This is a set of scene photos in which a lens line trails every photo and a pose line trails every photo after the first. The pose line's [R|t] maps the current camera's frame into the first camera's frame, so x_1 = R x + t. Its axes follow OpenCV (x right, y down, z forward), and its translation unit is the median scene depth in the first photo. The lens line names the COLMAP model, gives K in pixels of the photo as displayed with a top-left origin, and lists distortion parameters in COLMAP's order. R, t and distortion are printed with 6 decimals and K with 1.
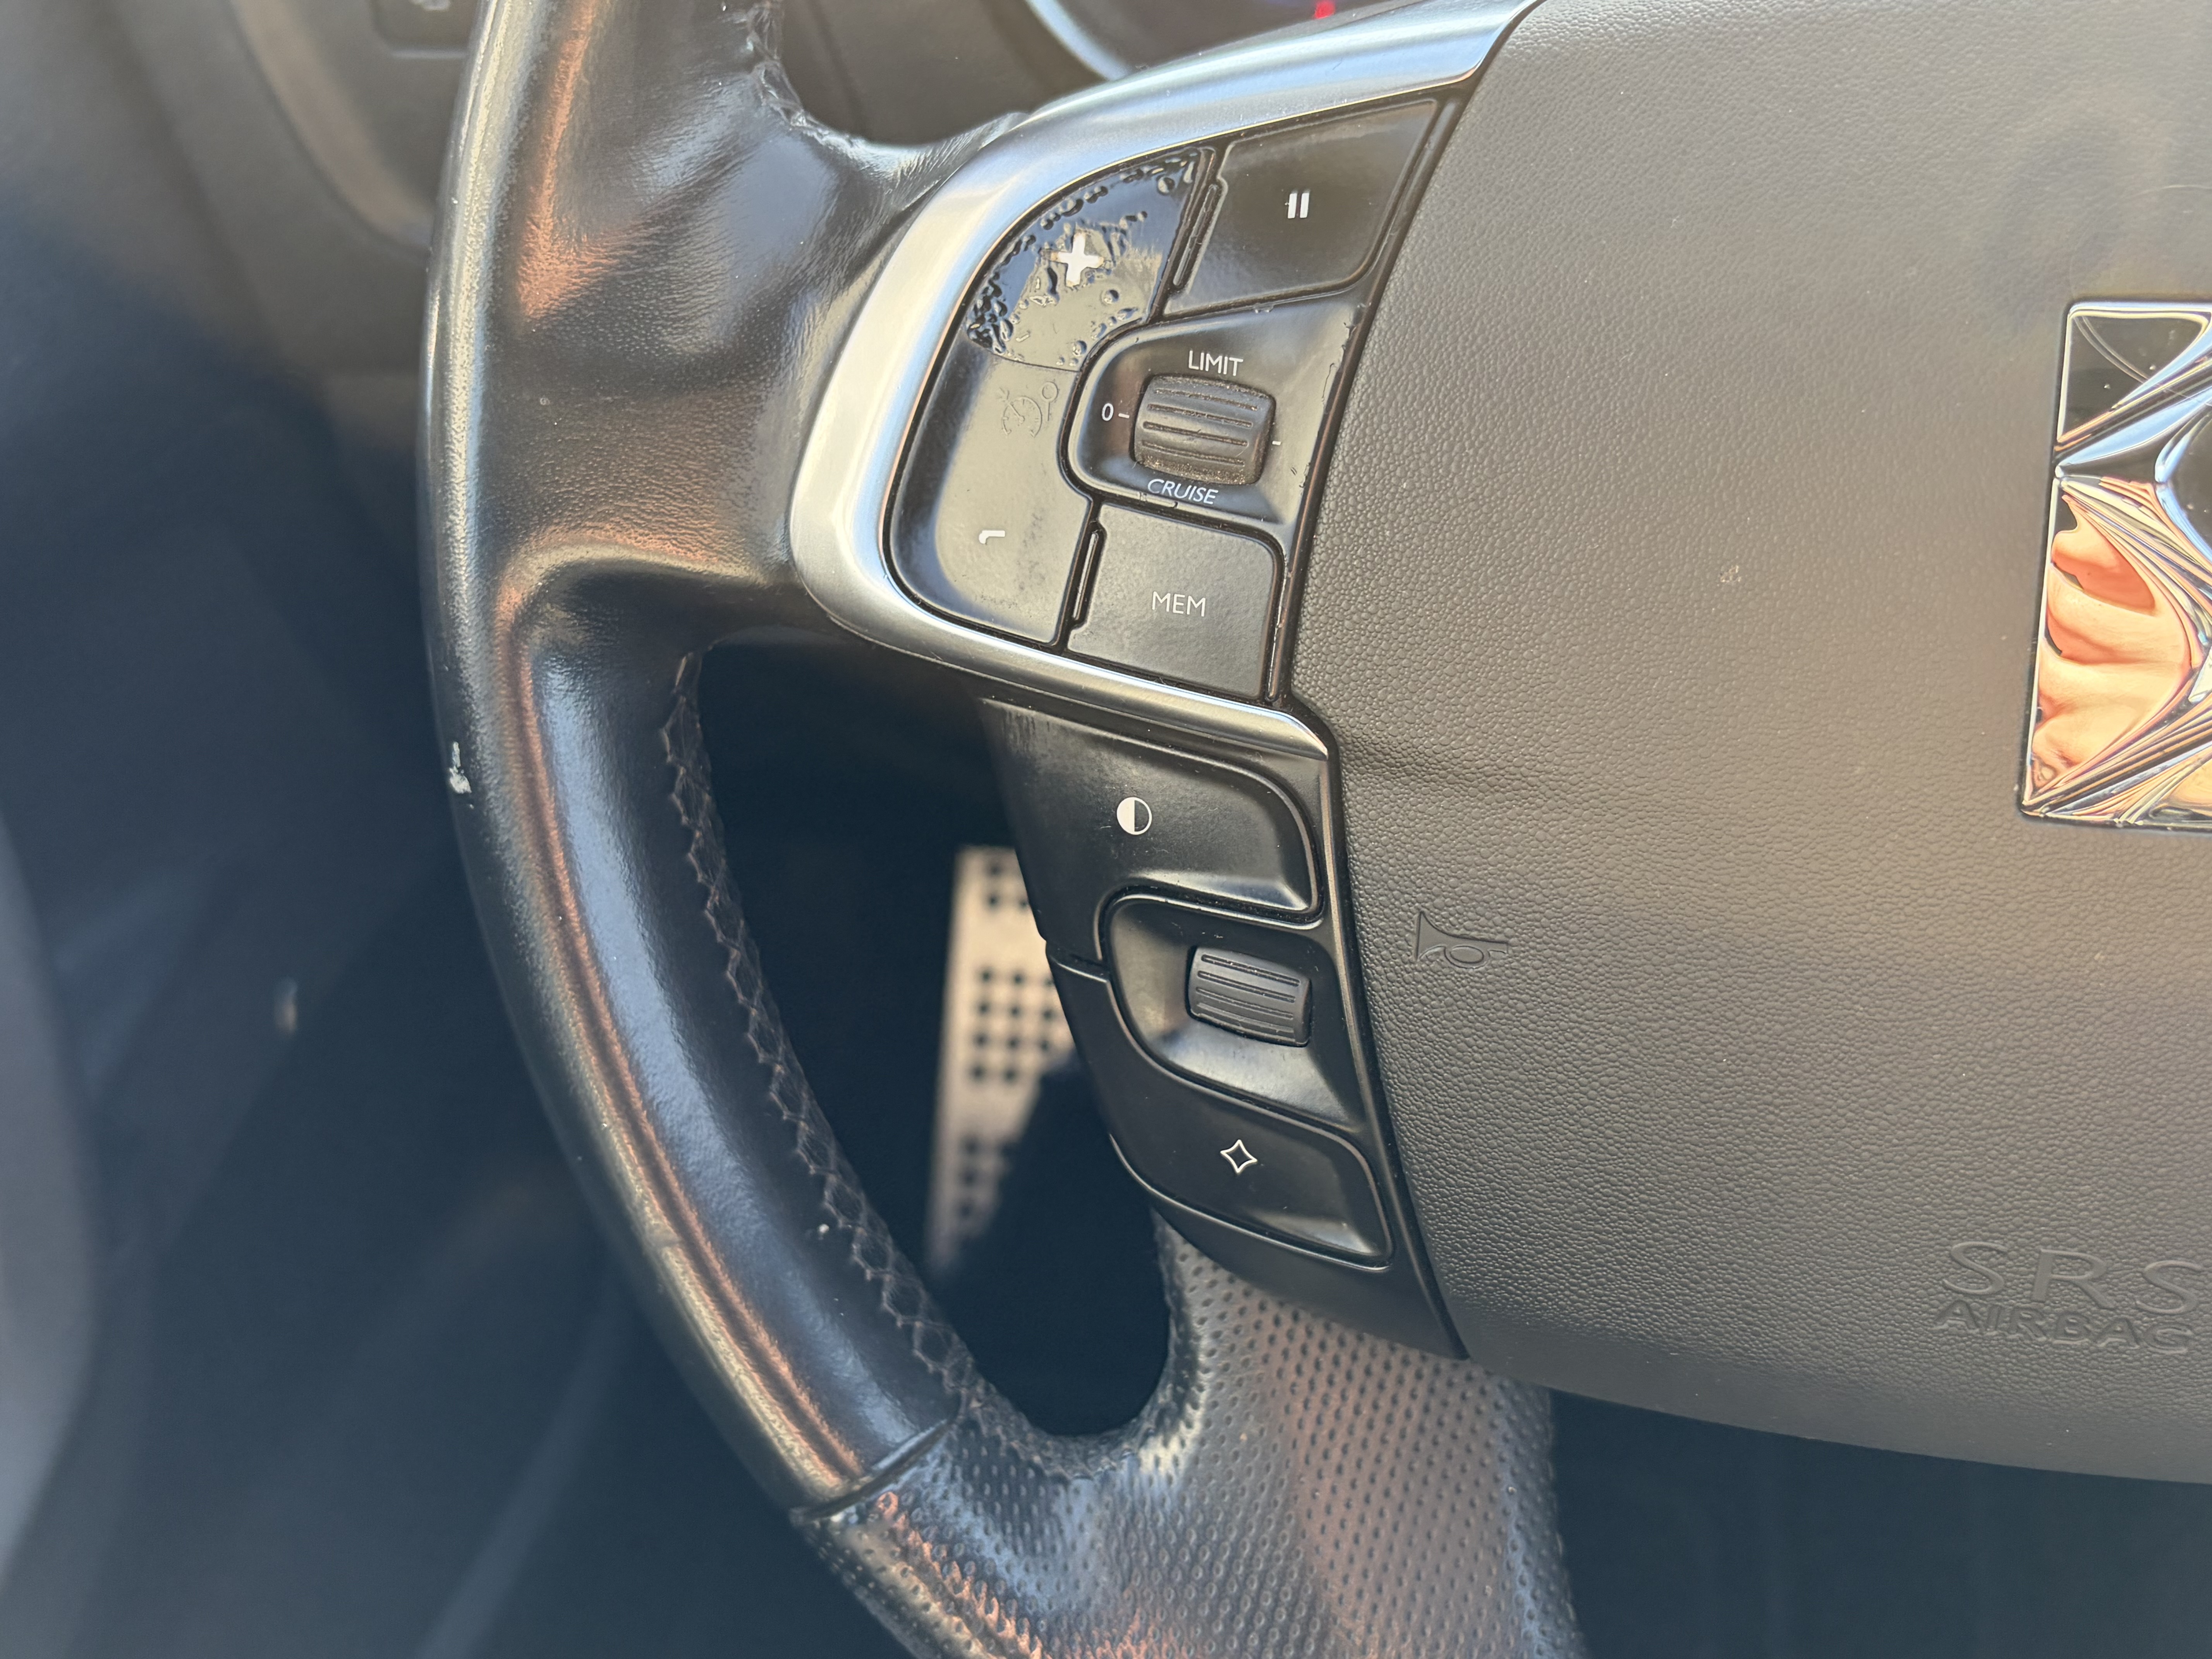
lens RADIAL K [[2138.9, 0, 1118.1], [0, 2138.9, 831.0], [0, 0, 1]] dist [0.010324, -0.005806]
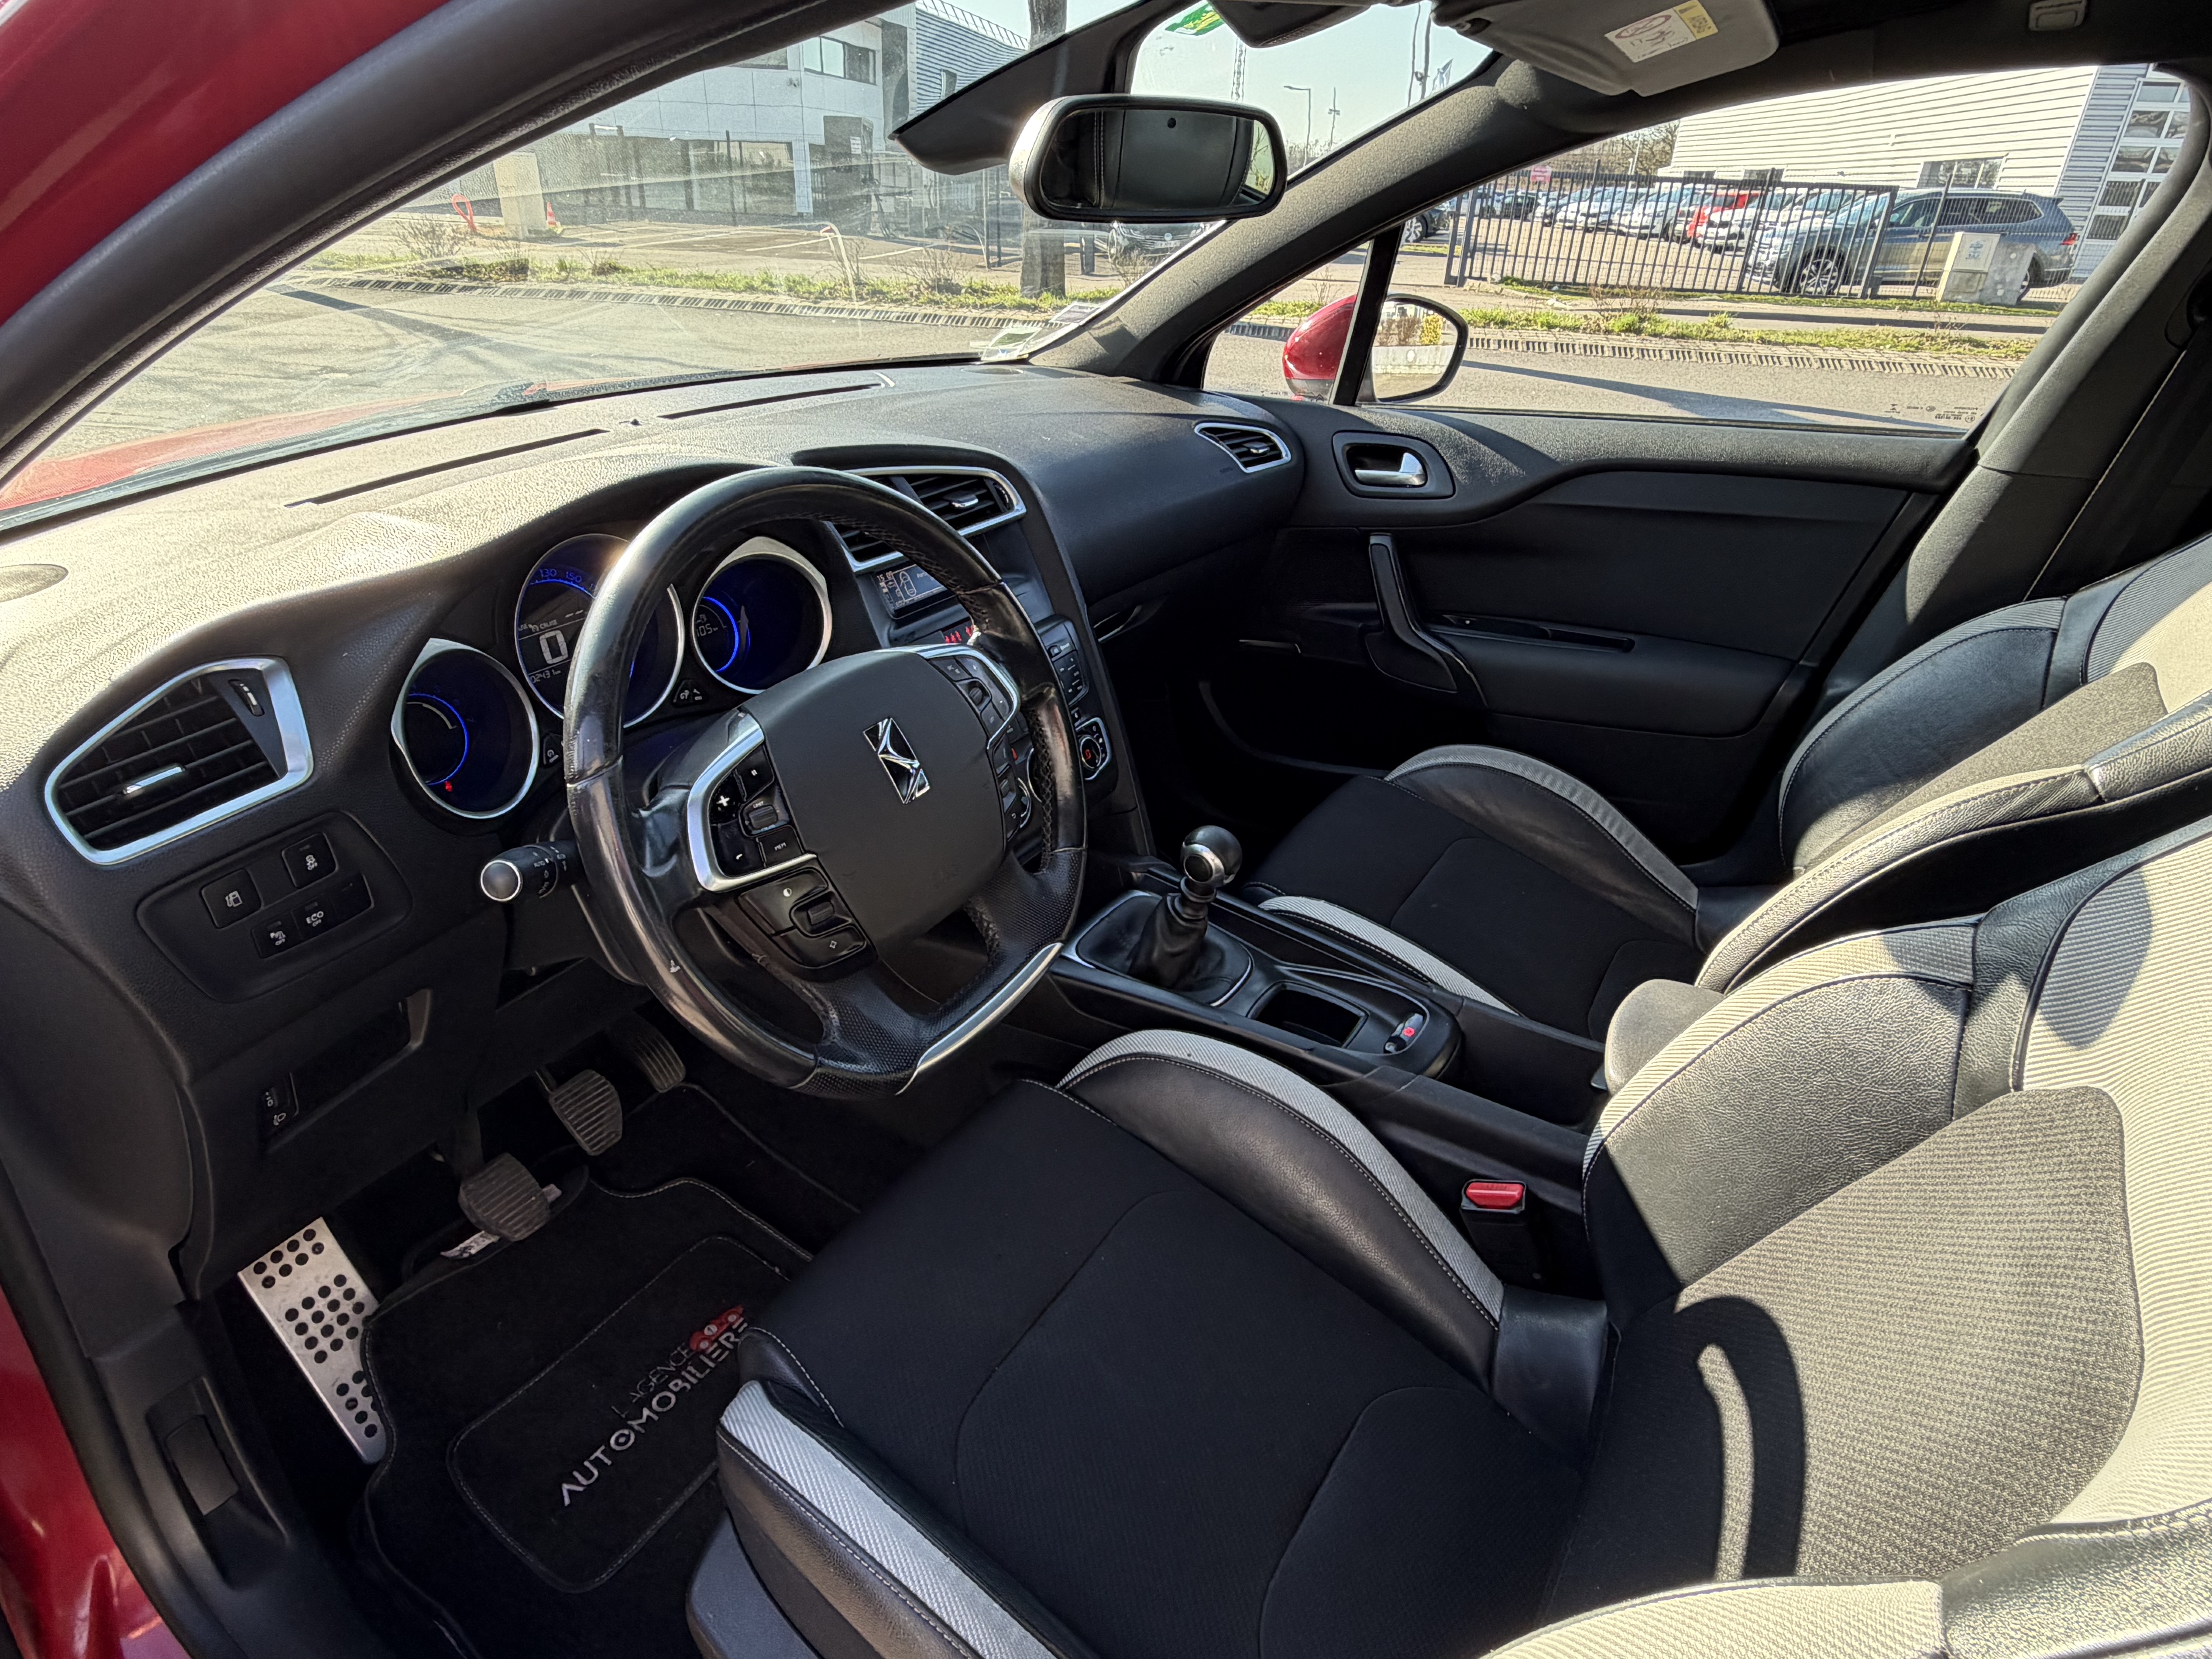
lens RADIAL K [[1256.0, 0, 1107.3], [0, 1256.0, 840.0], [0, 0, 1]] dist [-0.003006, 0.000419]
pose [[0.367688, -0.442561, 0.817891, -2.071354], [0.573504, 0.800250, 0.175194, -0.191260], [-0.732051, 0.404647, 0.548053, -1.179605]]
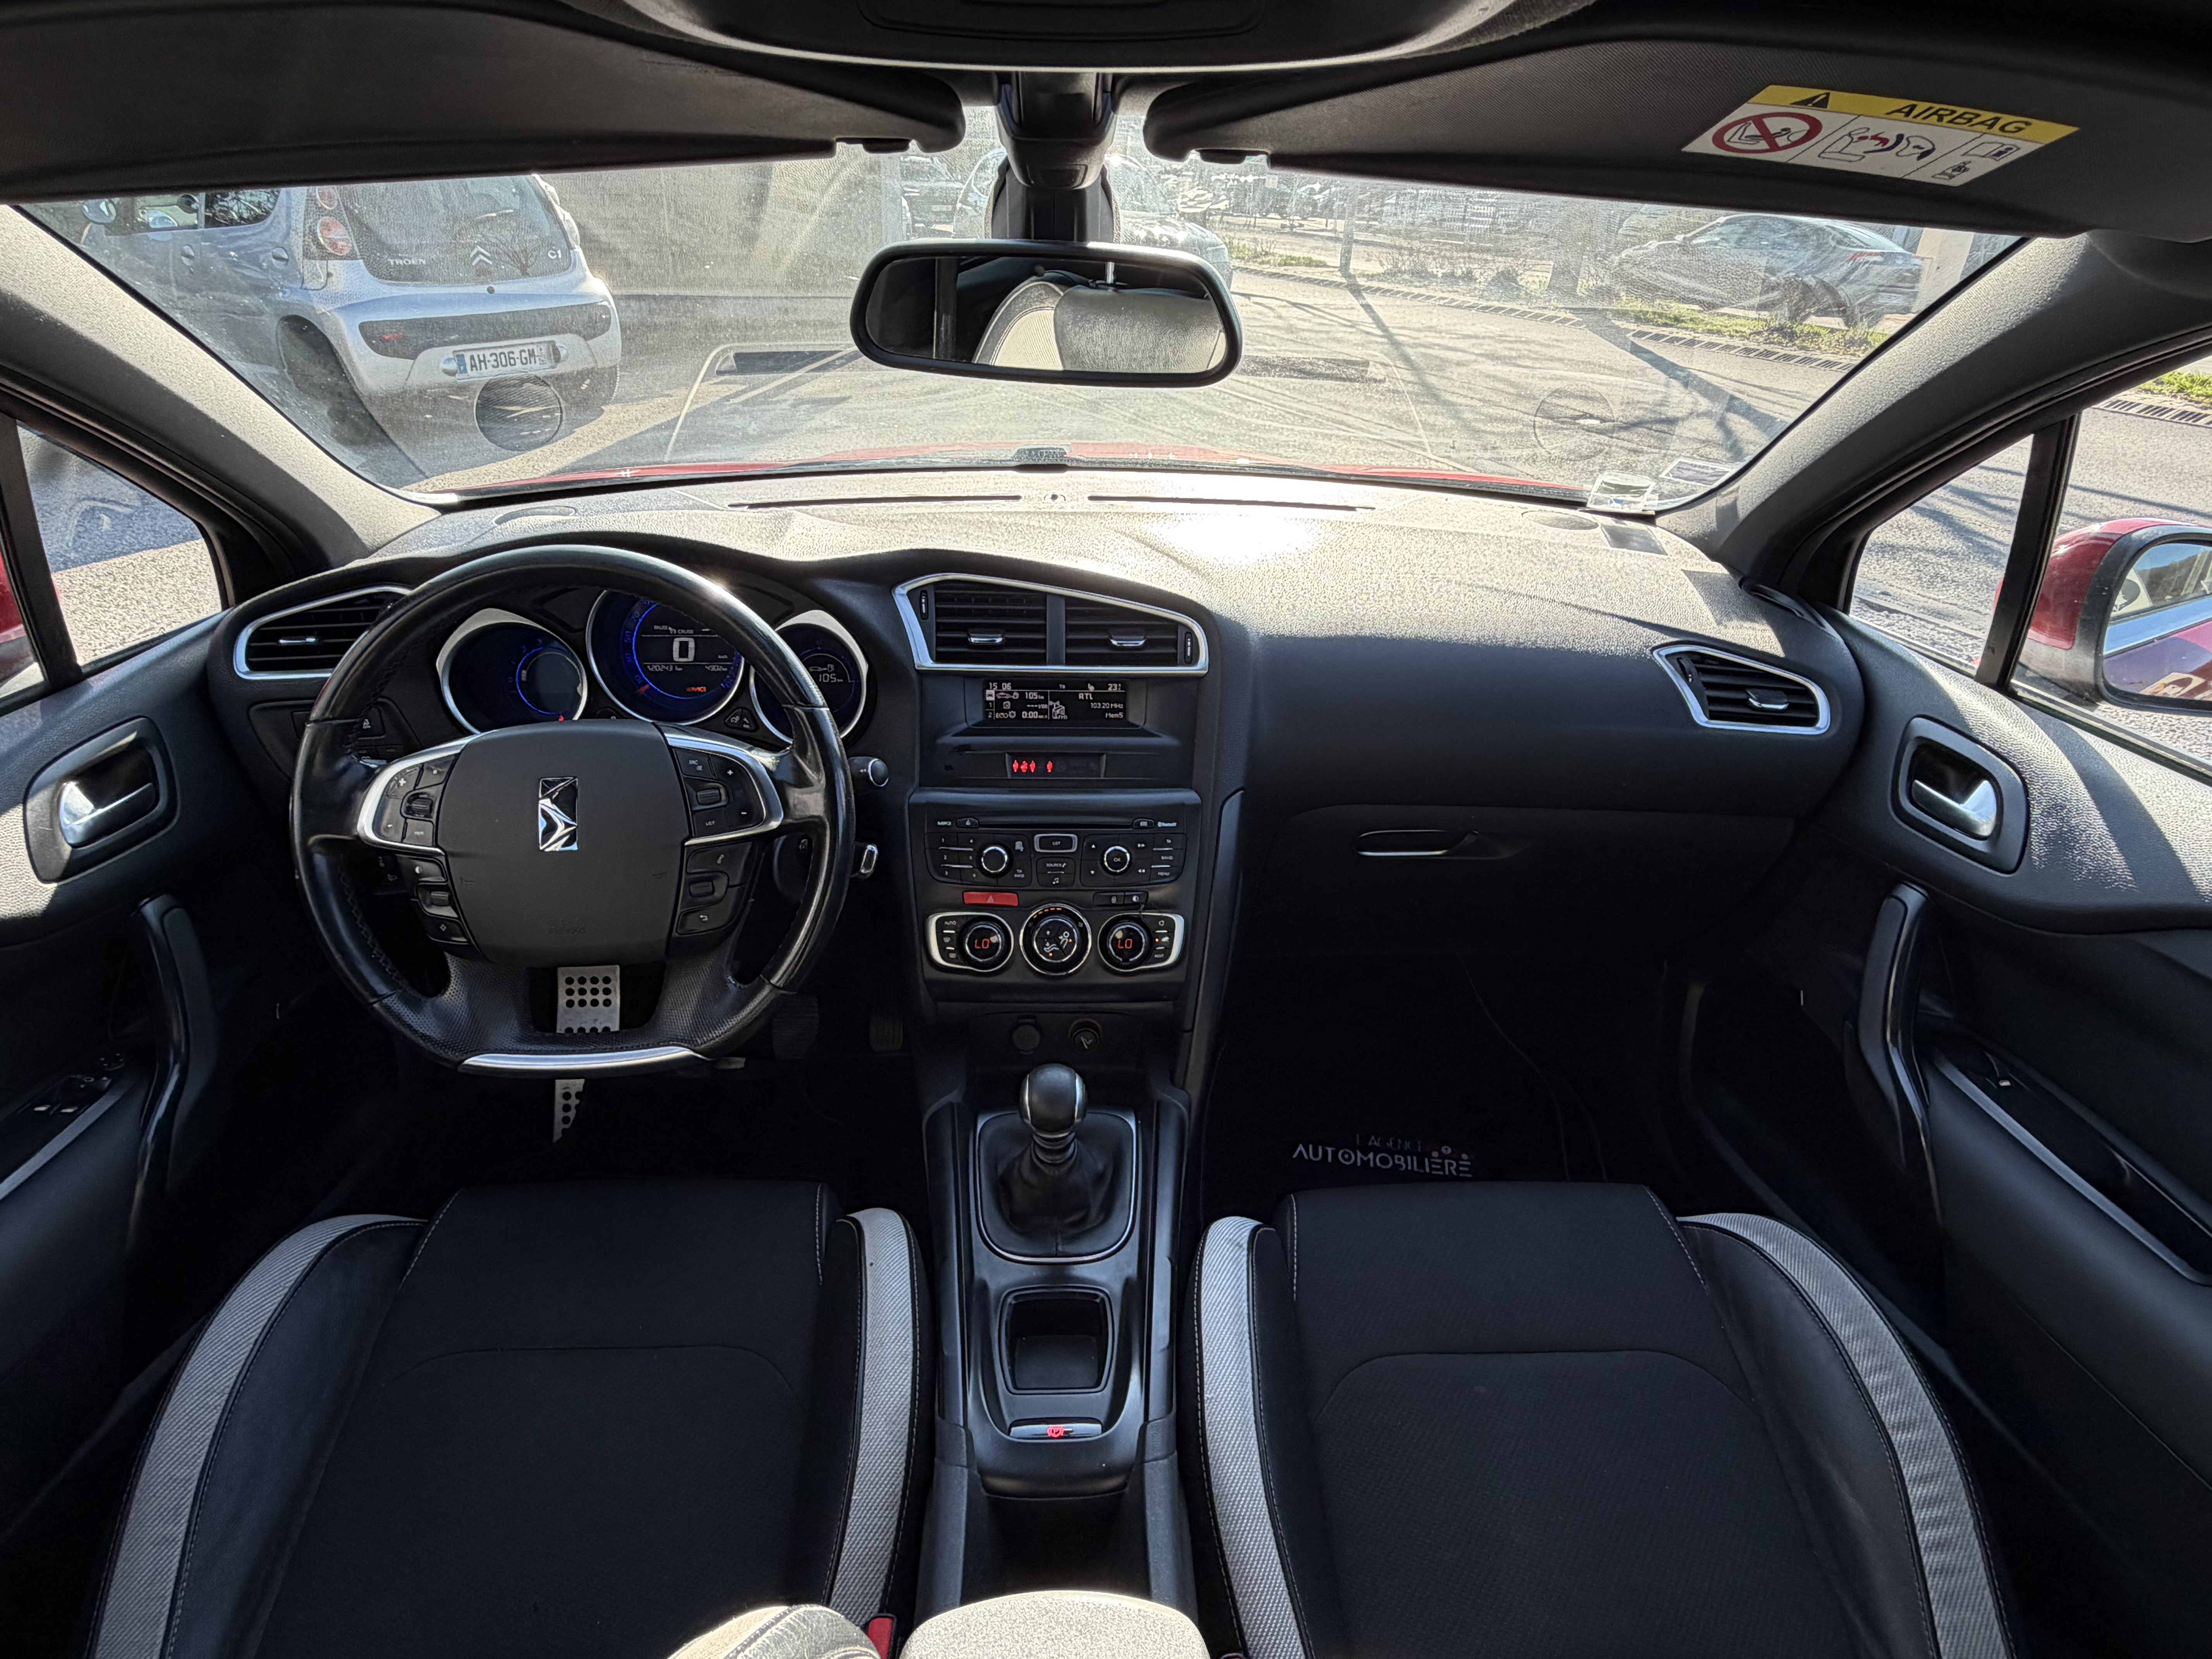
lens RADIAL K [[1256.0, 0, 1107.3], [0, 1256.0, 840.0], [0, 0, 1]] dist [-0.003006, 0.000419]
pose [[0.975673, -0.084492, 0.202297, 1.227419], [0.121422, 0.976558, -0.177742, 0.797578], [-0.182537, 0.197981, 0.963060, -2.857814]]
